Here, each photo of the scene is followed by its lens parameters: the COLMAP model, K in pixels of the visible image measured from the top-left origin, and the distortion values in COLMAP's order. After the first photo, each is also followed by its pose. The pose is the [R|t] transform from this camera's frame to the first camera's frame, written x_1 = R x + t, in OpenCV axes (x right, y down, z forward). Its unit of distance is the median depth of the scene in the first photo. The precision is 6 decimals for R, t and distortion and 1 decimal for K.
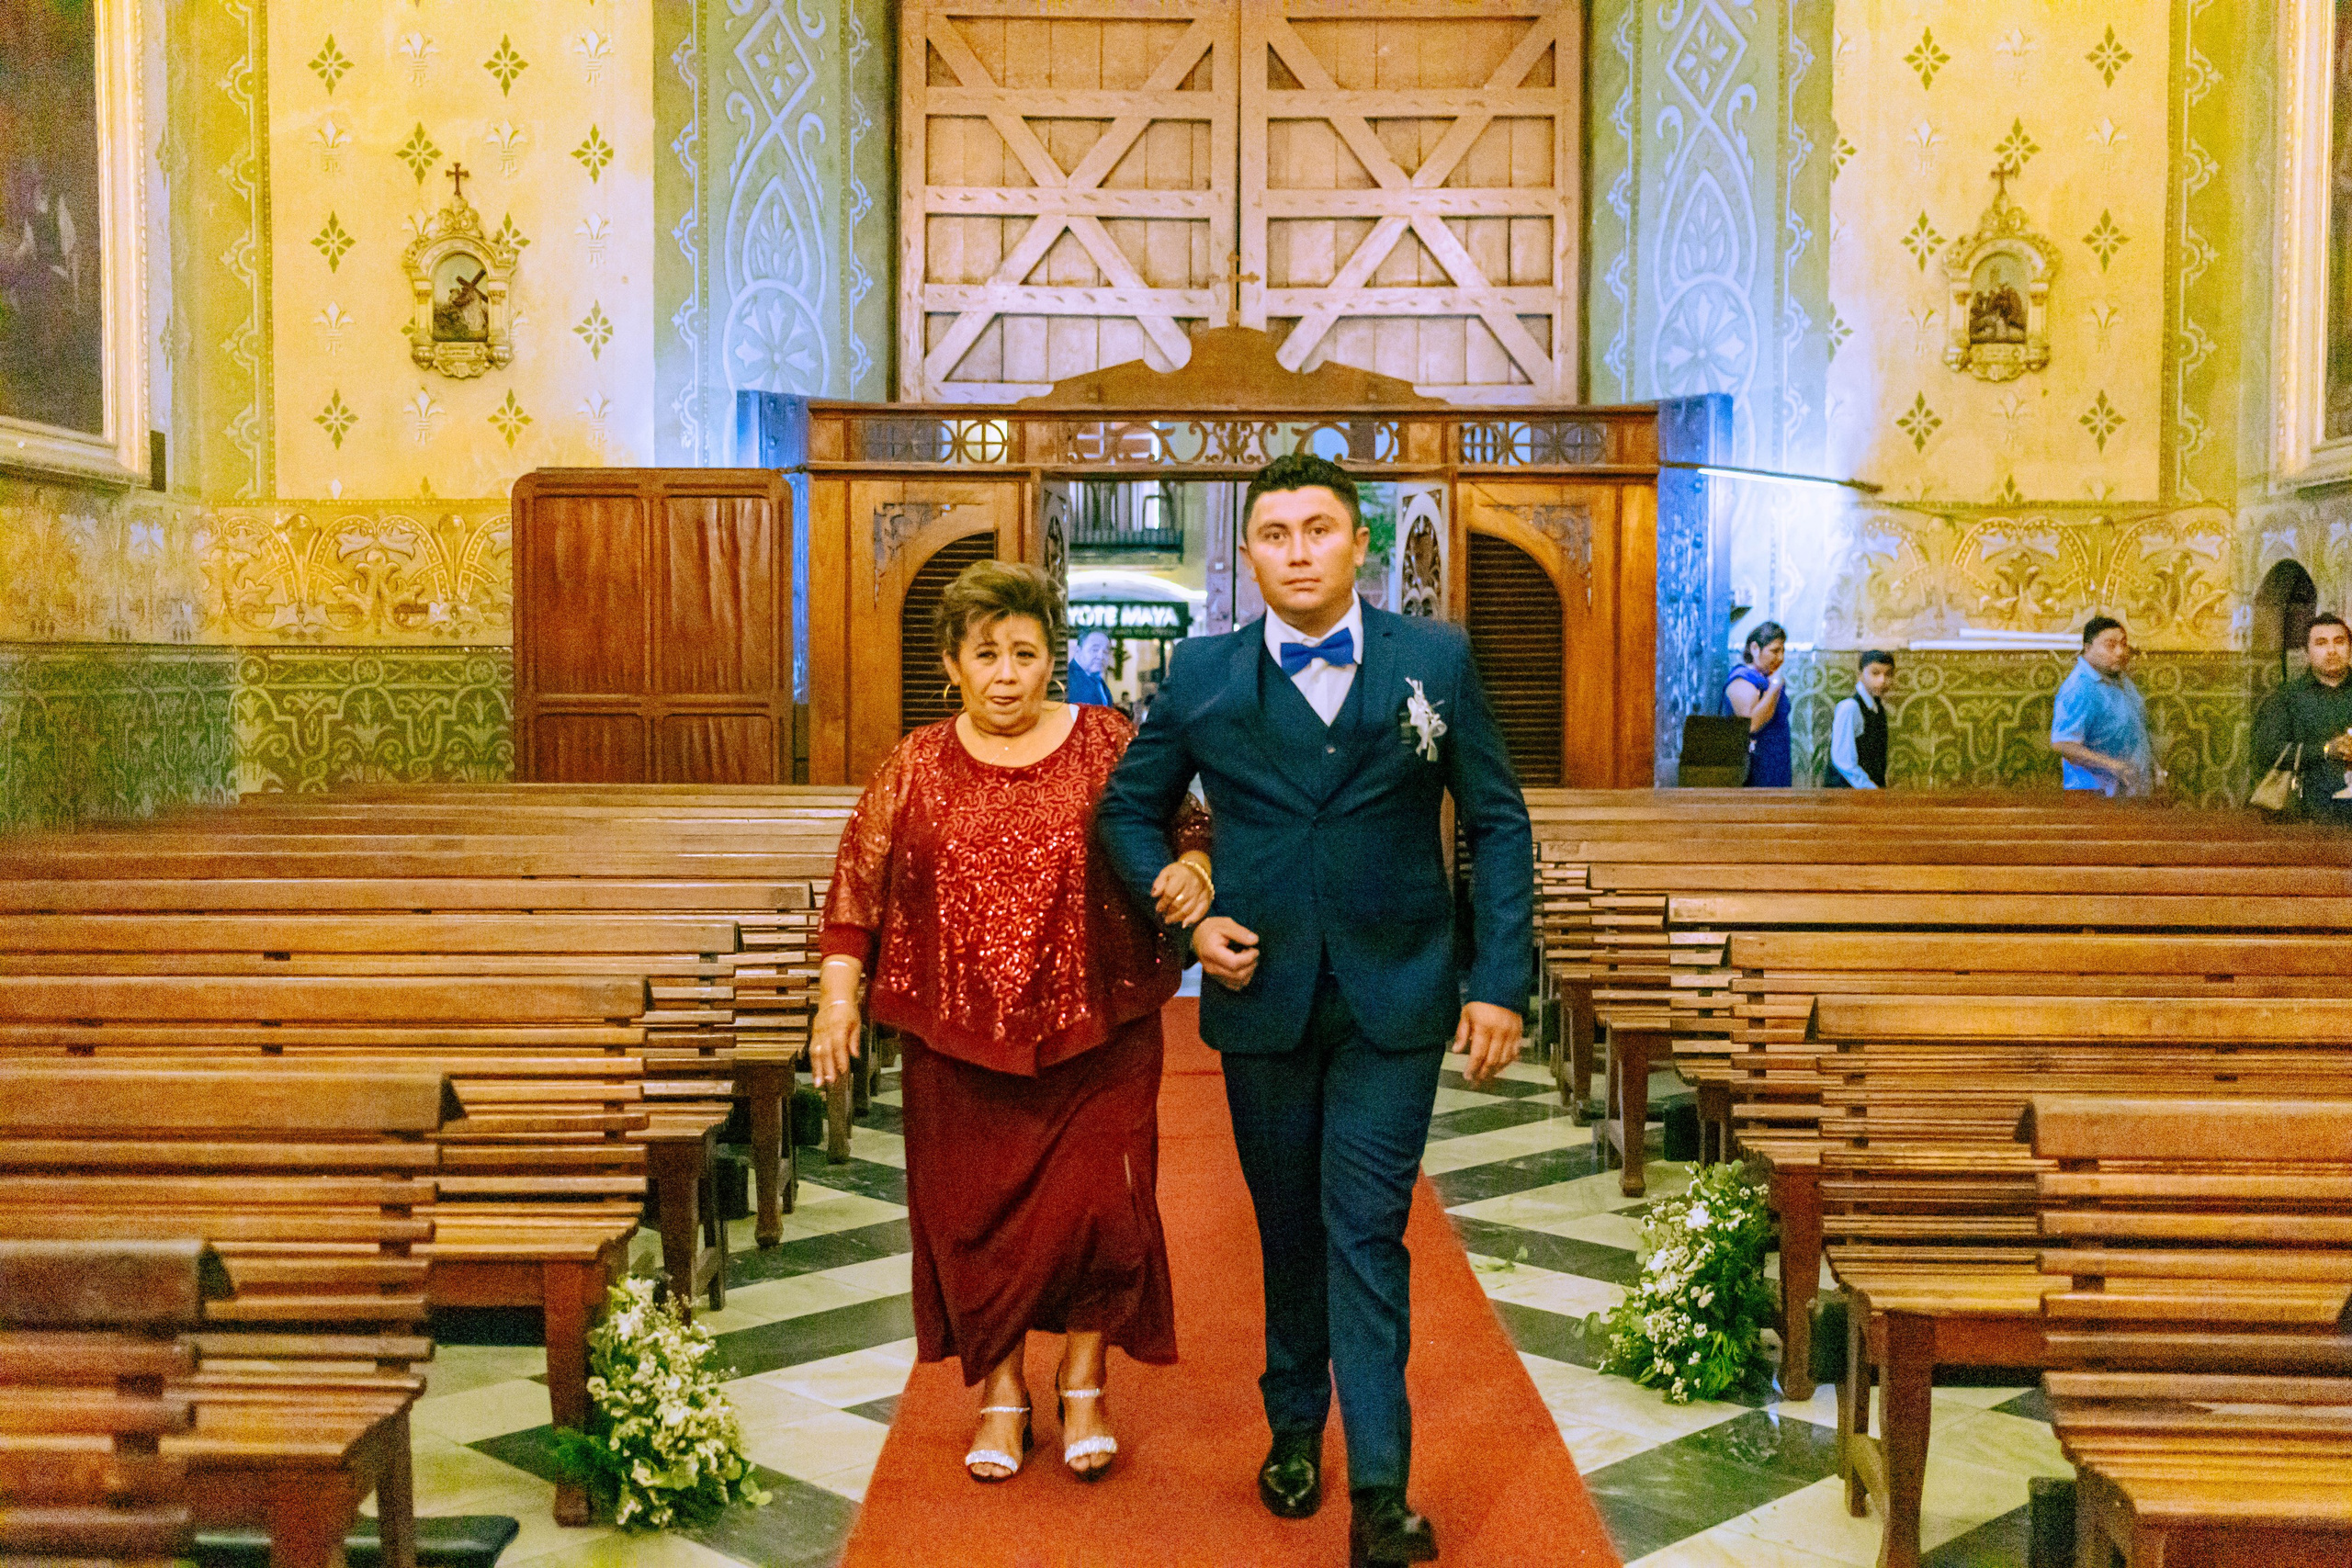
lens RADIAL K [[2533.8, 0, 1198.4], [0, 2533.8, 784.2], [0, 0, 1]] dist [0.000440, -0.012987]
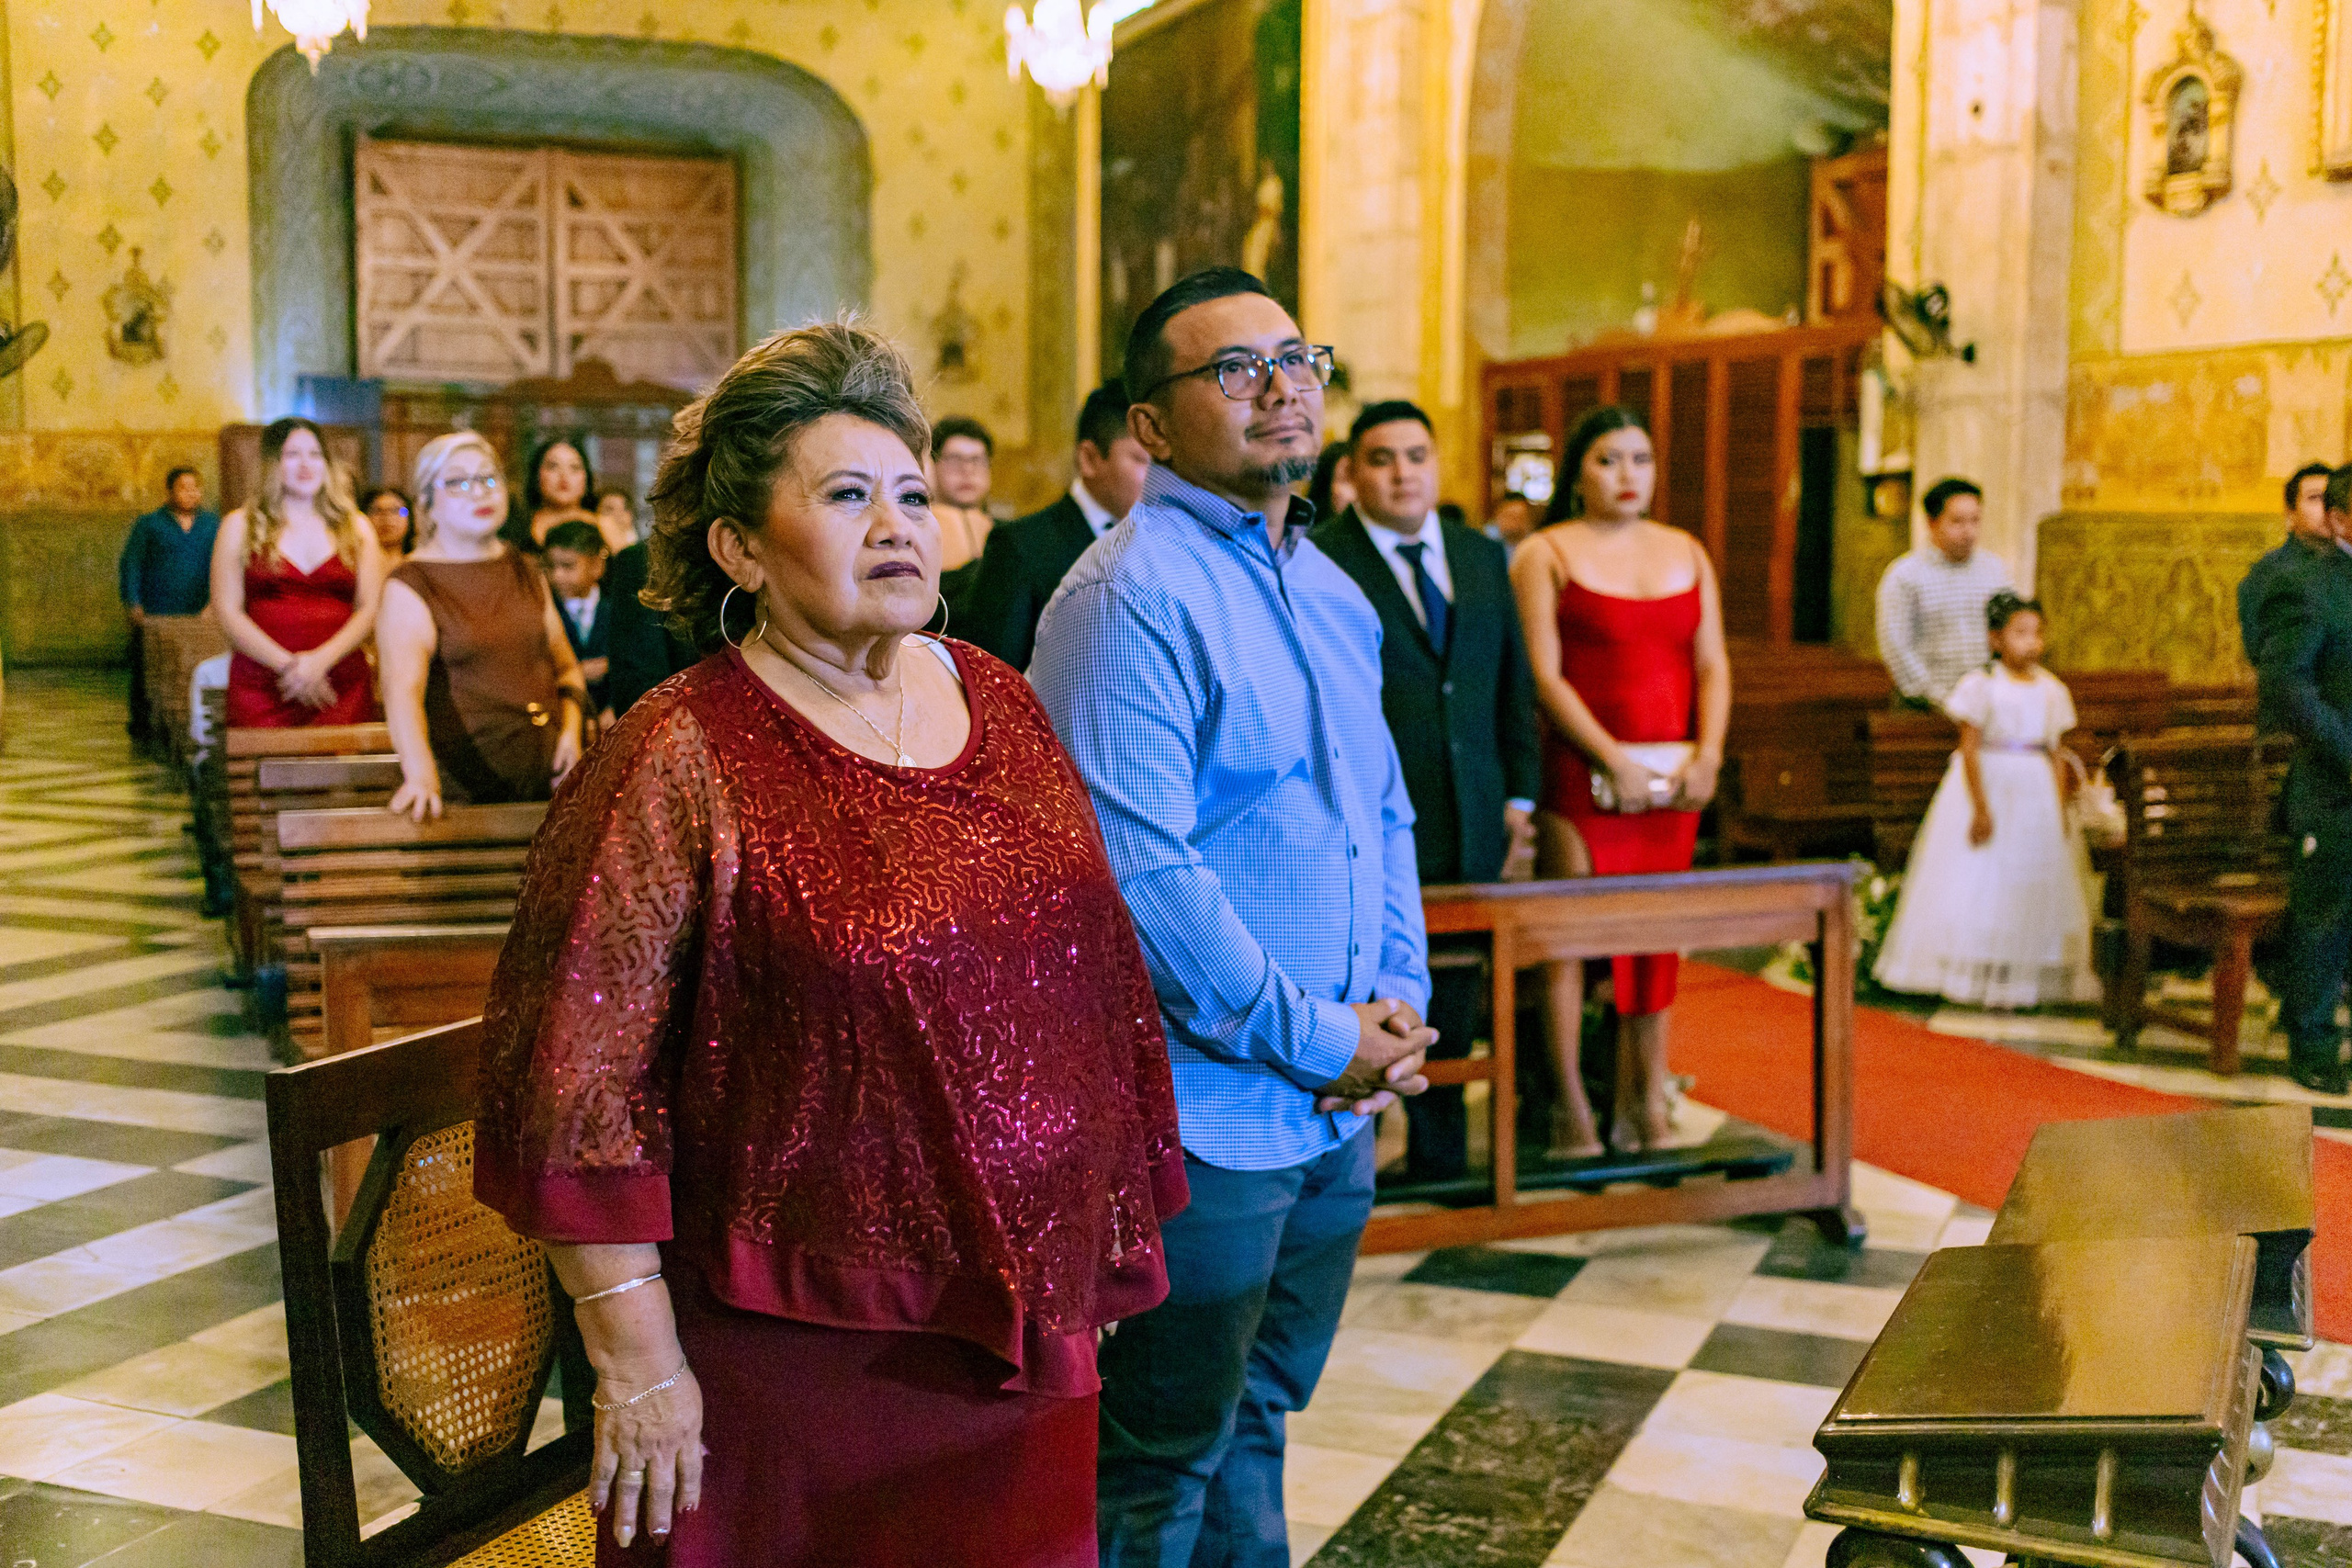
lens RADIAL K [[2613.3, 0, 1178.5], [0, 2613.3, 788.9], [0, 0, 1]] dist [-0.014600, 0.034699]
pose [[0.926308, -0.034722, 0.375163, -0.316767], [0.014068, 0.998238, 0.057654, 0.046105], [-0.376504, -0.048127, 0.925164, -1.030962]]
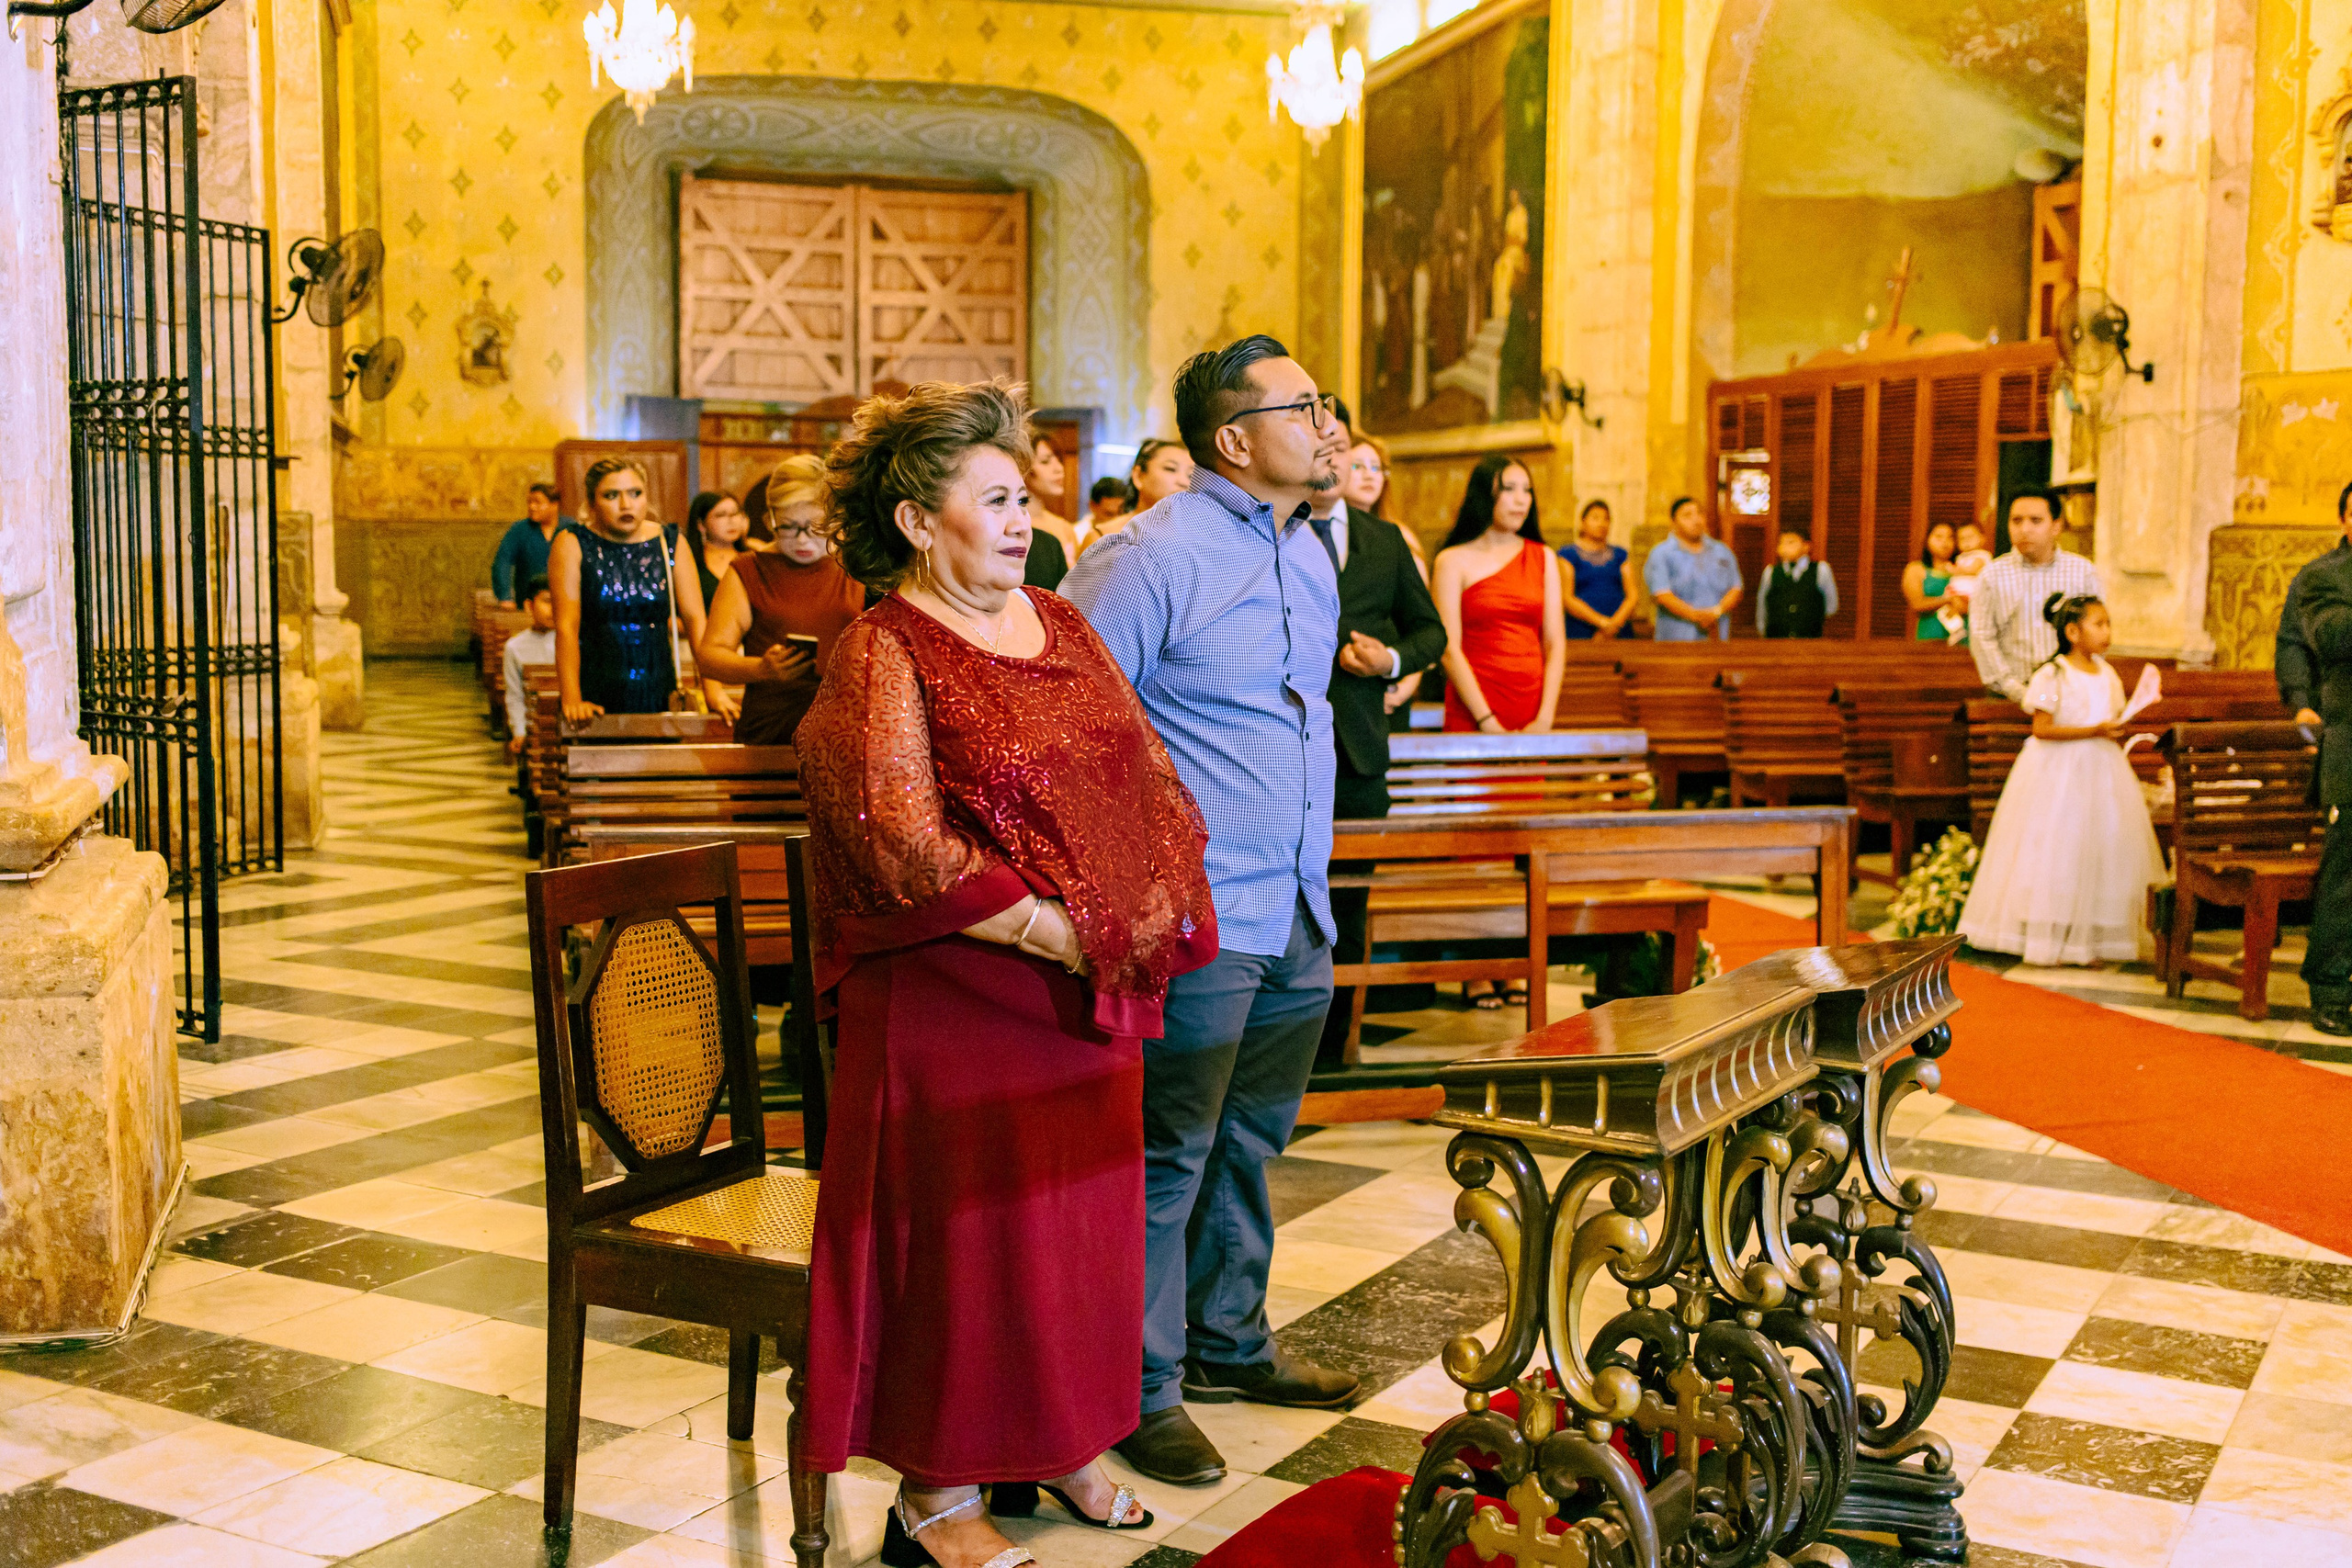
lens RADIAL K [[2557.9, 0, 1179.9], [0, 2557.9, 783.8], [0, 0, 1]] dist [0.007145, -0.023105]
pose [[0.963421, -0.018264, 0.267368, -0.312878], [0.004765, 0.998685, 0.051050, 0.053291], [-0.267949, -0.047909, 0.962241, -1.115772]]
